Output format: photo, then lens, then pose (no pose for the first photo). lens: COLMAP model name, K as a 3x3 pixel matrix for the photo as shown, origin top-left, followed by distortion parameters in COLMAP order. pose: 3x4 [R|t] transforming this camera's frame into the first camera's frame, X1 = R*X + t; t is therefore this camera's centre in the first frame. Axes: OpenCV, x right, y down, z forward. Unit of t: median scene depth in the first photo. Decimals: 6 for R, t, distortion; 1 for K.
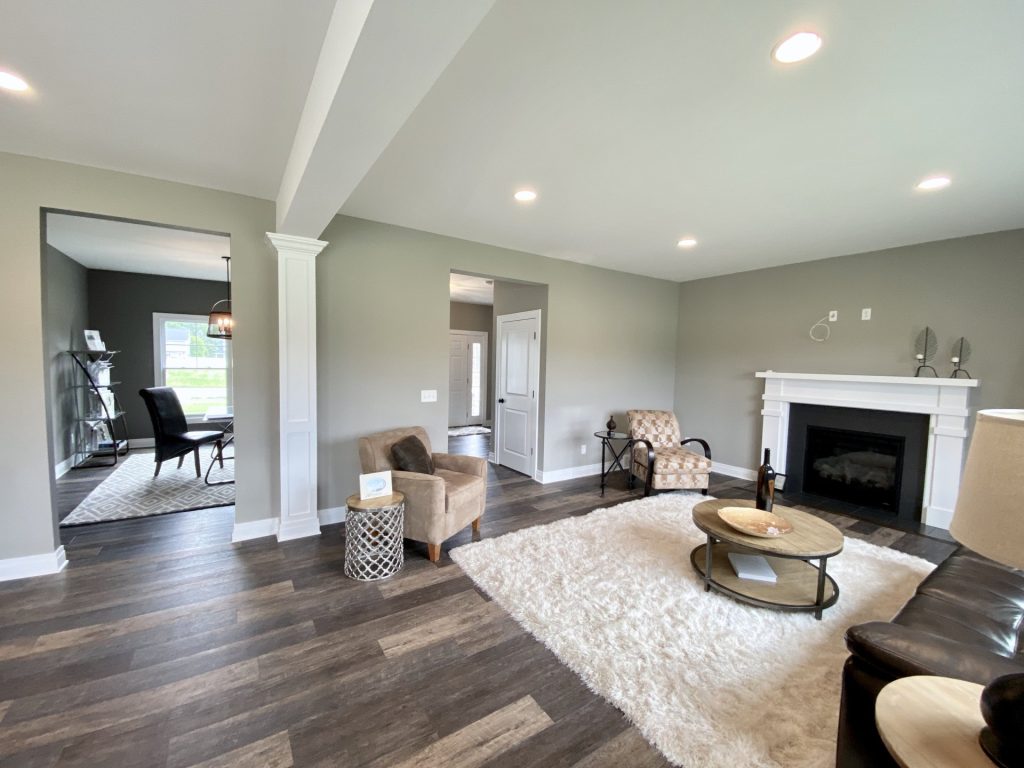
lens RADIAL K [[421.9, 0, 513.1], [0, 421.9, 388.5], [0, 0, 1]] dist [0.022421, -0.020861]
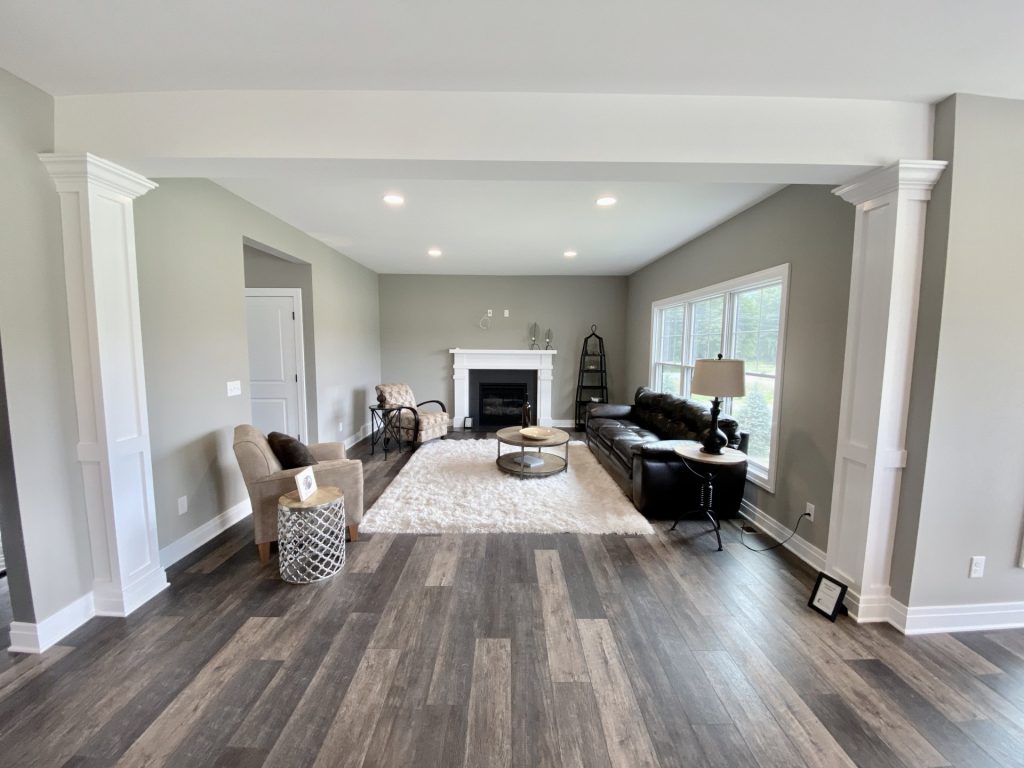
lens RADIAL K [[416.8, 0, 512.0], [0, 416.8, 384.0], [0, 0, 1]] dist [0.001176, 0.000005]
pose [[0.532638, -0.095889, 0.840894, -0.767684], [0.058788, 0.995353, 0.076265, -0.027031], [-0.844299, 0.008812, 0.535800, 0.117365]]
